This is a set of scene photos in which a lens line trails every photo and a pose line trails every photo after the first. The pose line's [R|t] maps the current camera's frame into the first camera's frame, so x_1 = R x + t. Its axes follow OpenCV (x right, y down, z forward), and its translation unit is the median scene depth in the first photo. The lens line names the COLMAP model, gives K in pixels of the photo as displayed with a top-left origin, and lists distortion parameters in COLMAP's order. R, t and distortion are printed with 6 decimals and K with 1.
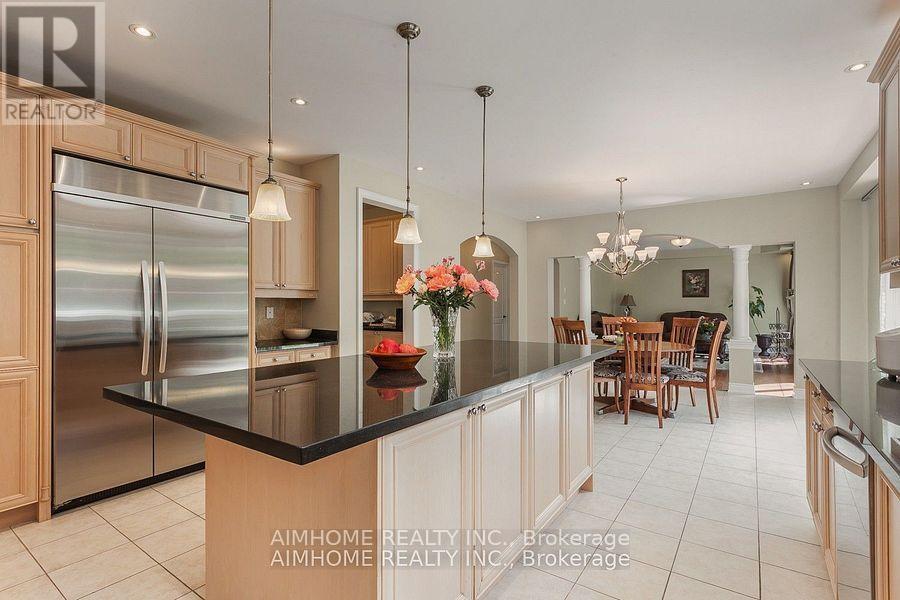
lens RADIAL K [[434.7, 0, 447.6], [0, 434.7, 302.1], [0, 0, 1]] dist [0.001304, 0.000638]
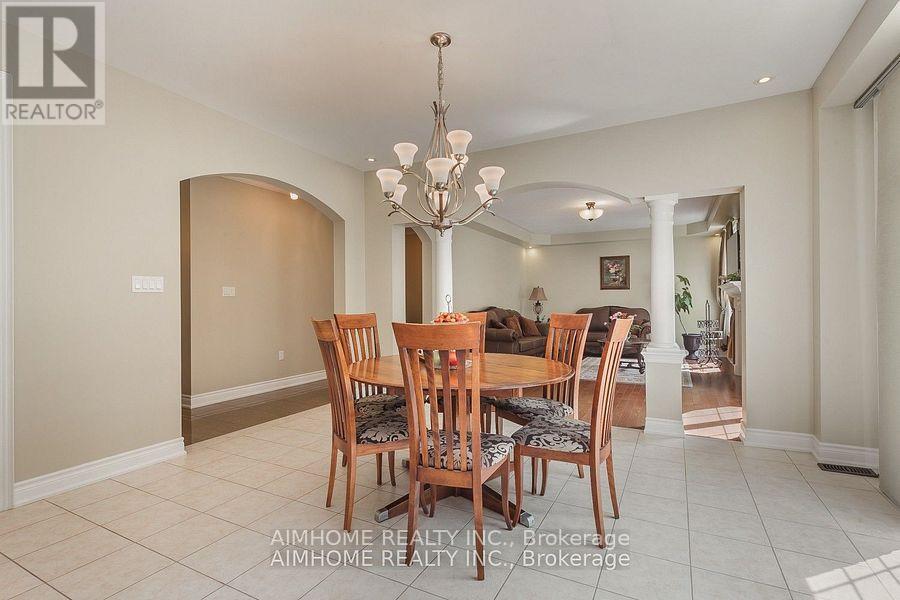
lens RADIAL K [[434.7, 0, 446.6], [0, 434.7, 301.6], [0, 0, 1]] dist [0.001304, 0.000638]
pose [[0.992291, -0.004489, 0.123849, 0.171359], [0.004396, 0.999990, 0.001023, 0.011498], [-0.123853, -0.000470, 0.992300, 0.248422]]
